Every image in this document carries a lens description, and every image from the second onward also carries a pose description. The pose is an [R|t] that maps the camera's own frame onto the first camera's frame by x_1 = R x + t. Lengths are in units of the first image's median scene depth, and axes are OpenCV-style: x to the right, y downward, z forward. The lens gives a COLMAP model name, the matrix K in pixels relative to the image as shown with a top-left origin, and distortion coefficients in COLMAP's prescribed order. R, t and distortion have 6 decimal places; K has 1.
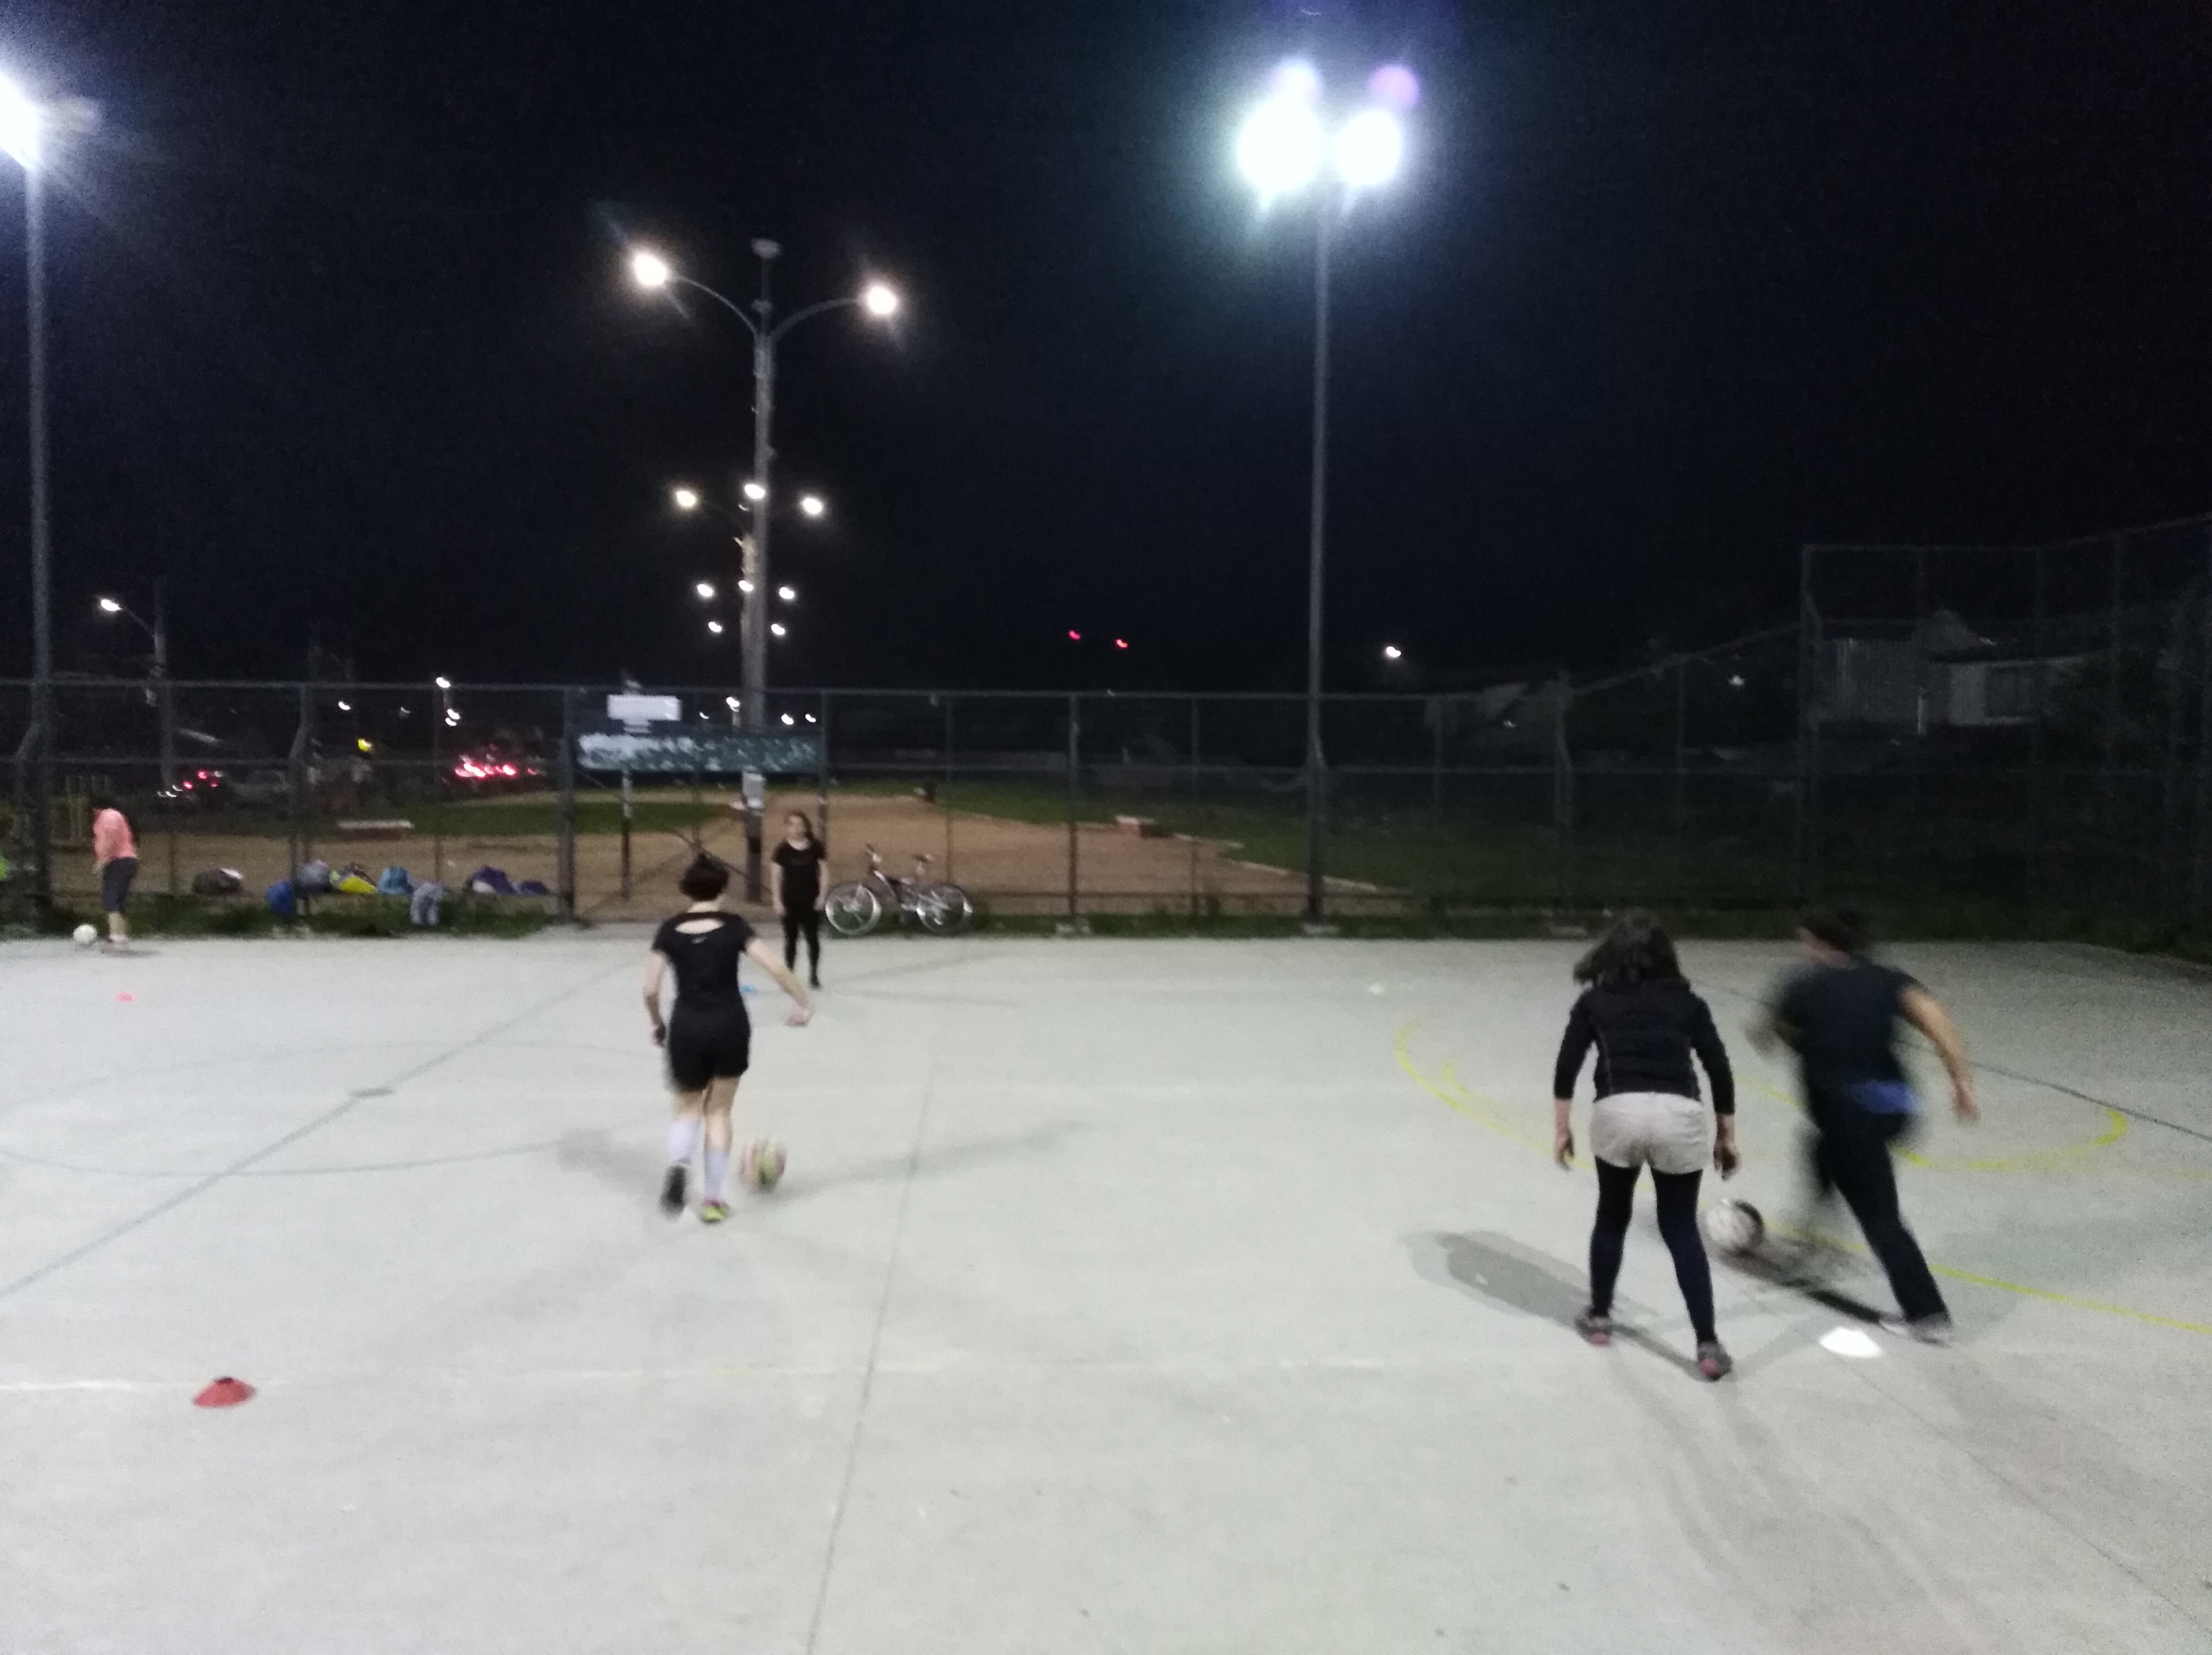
lens RADIAL K [[1632.0, 0, 1106.0], [0, 1632.0, 827.5], [0, 0, 1]] dist [-0.003237, -0.001507]
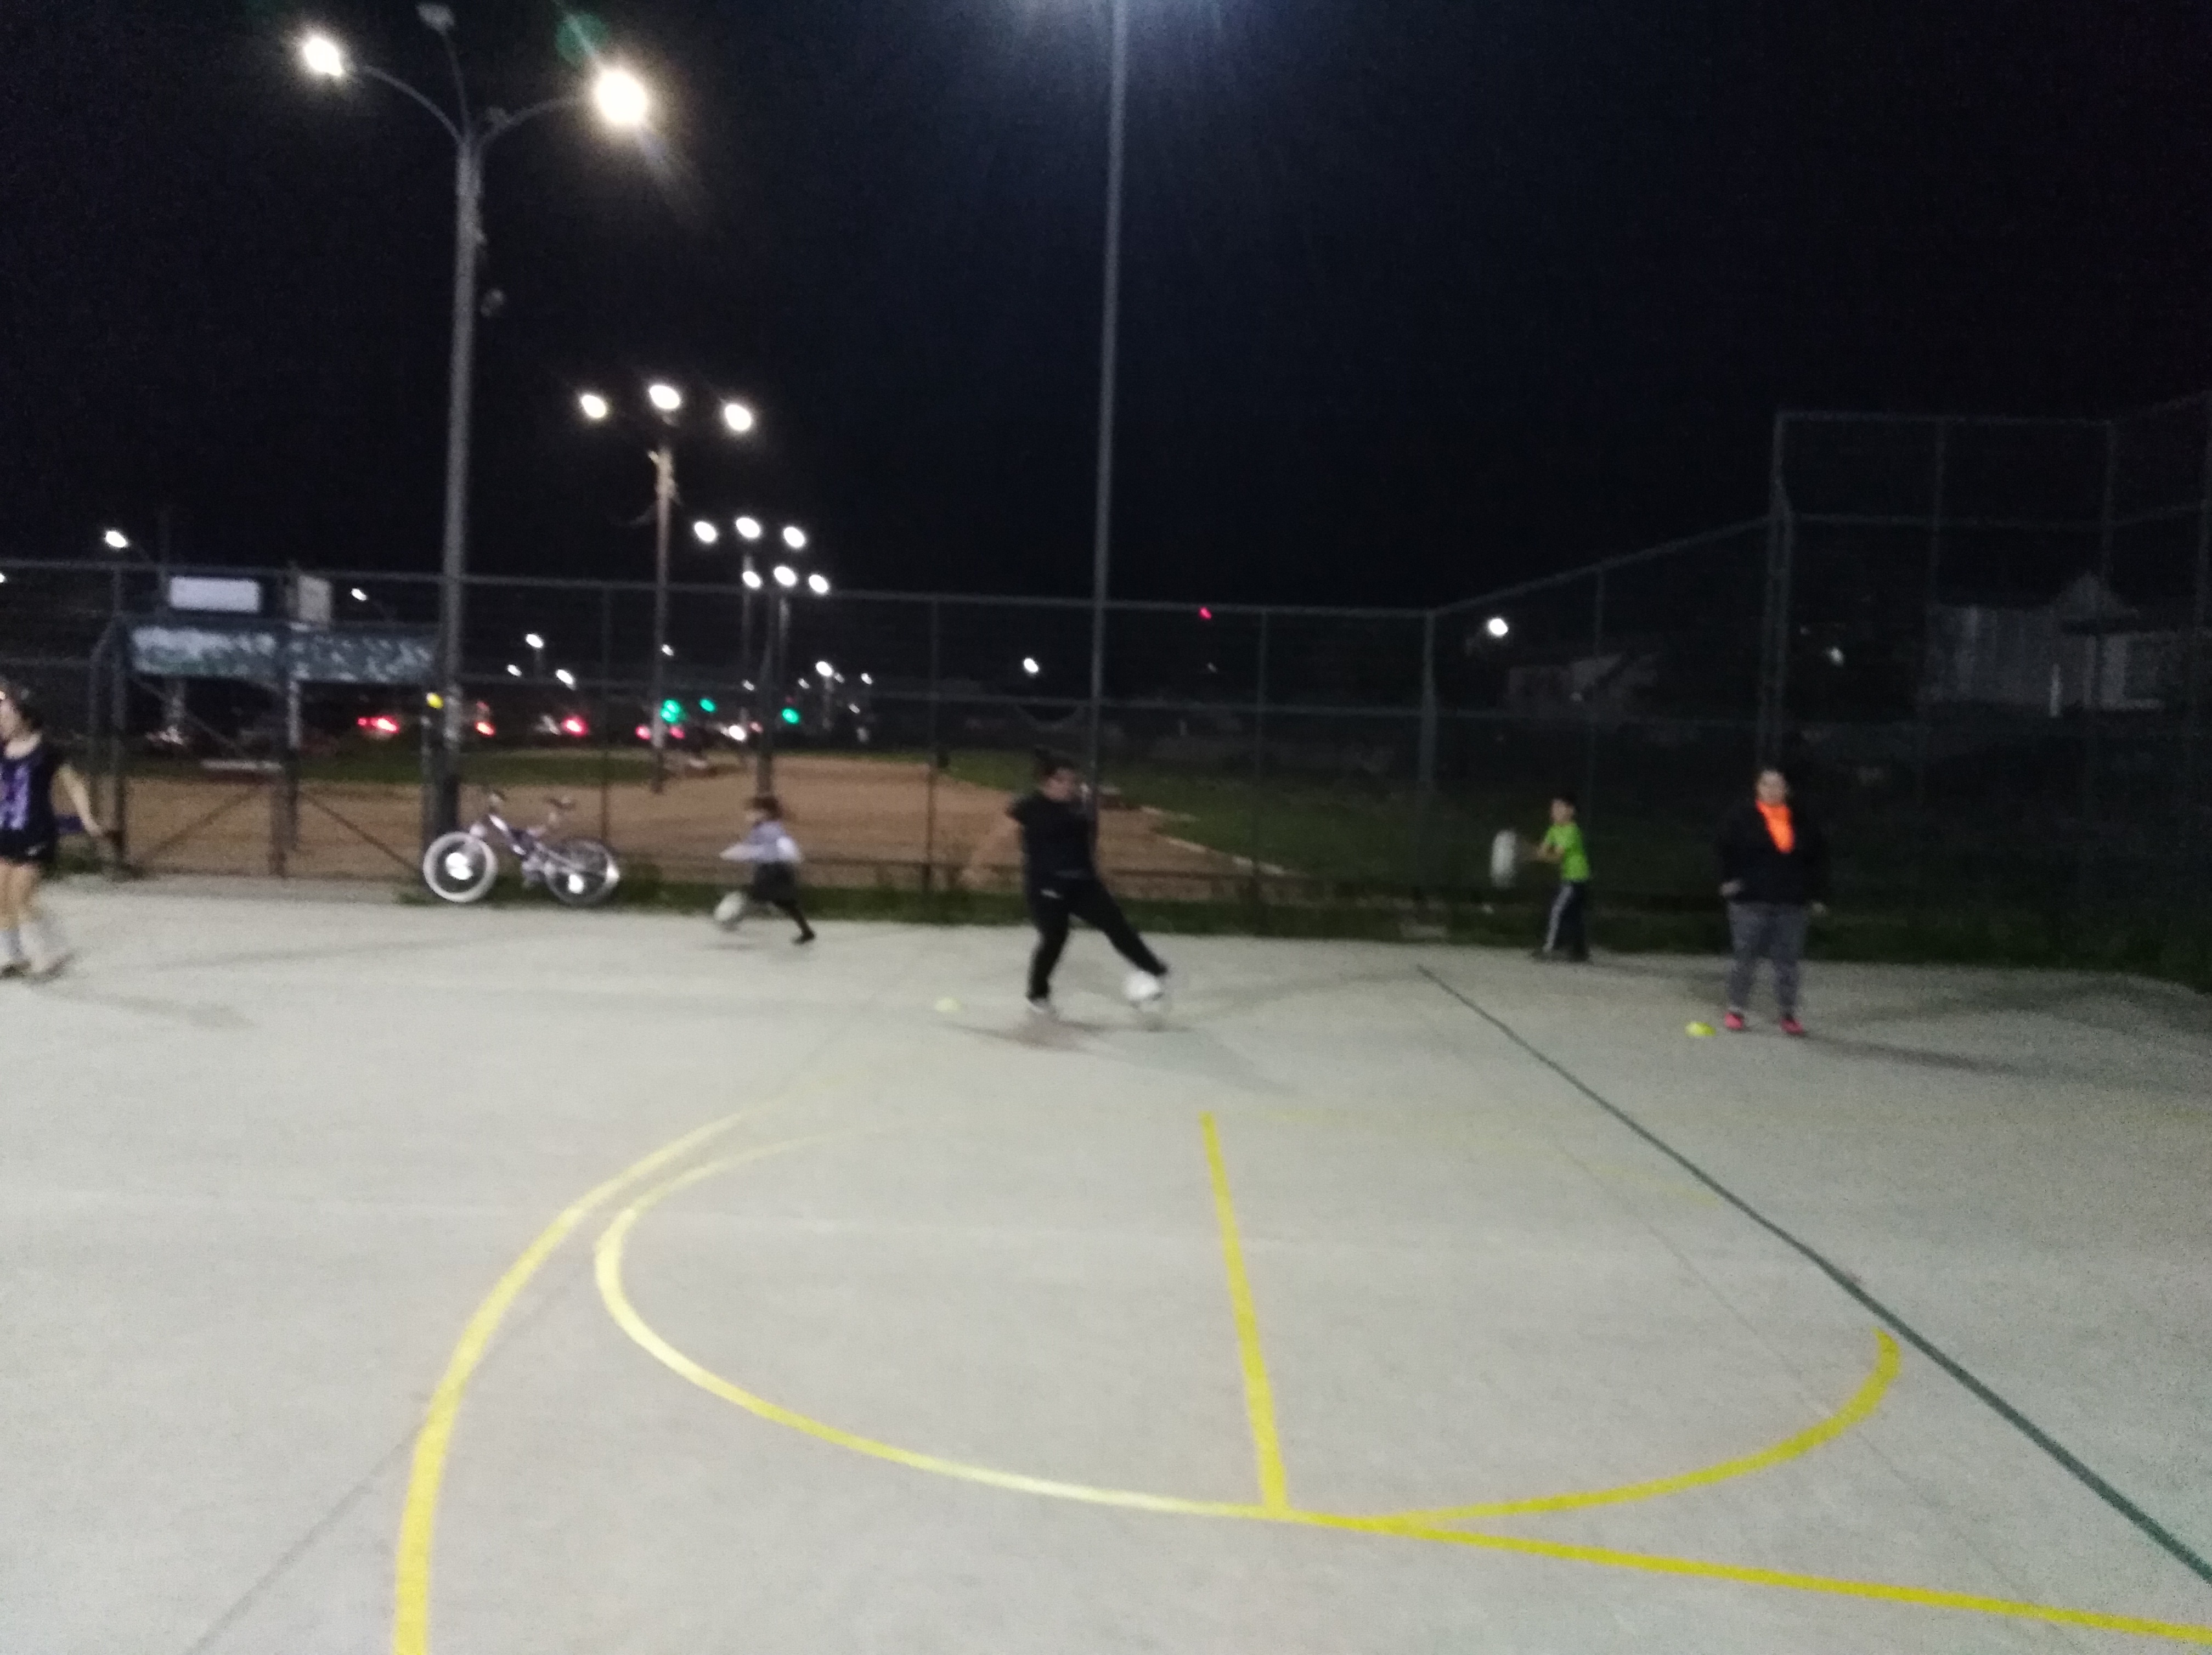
lens RADIAL K [[1683.8, 0, 1152.3], [0, 1683.8, 781.4], [0, 0, 1]] dist [0.002920, 0.000493]
pose [[0.997763, 0.031435, -0.058998, 0.200819], [-0.032574, 0.999299, -0.018436, 0.014163], [0.058377, 0.020317, 0.998088, 0.234911]]
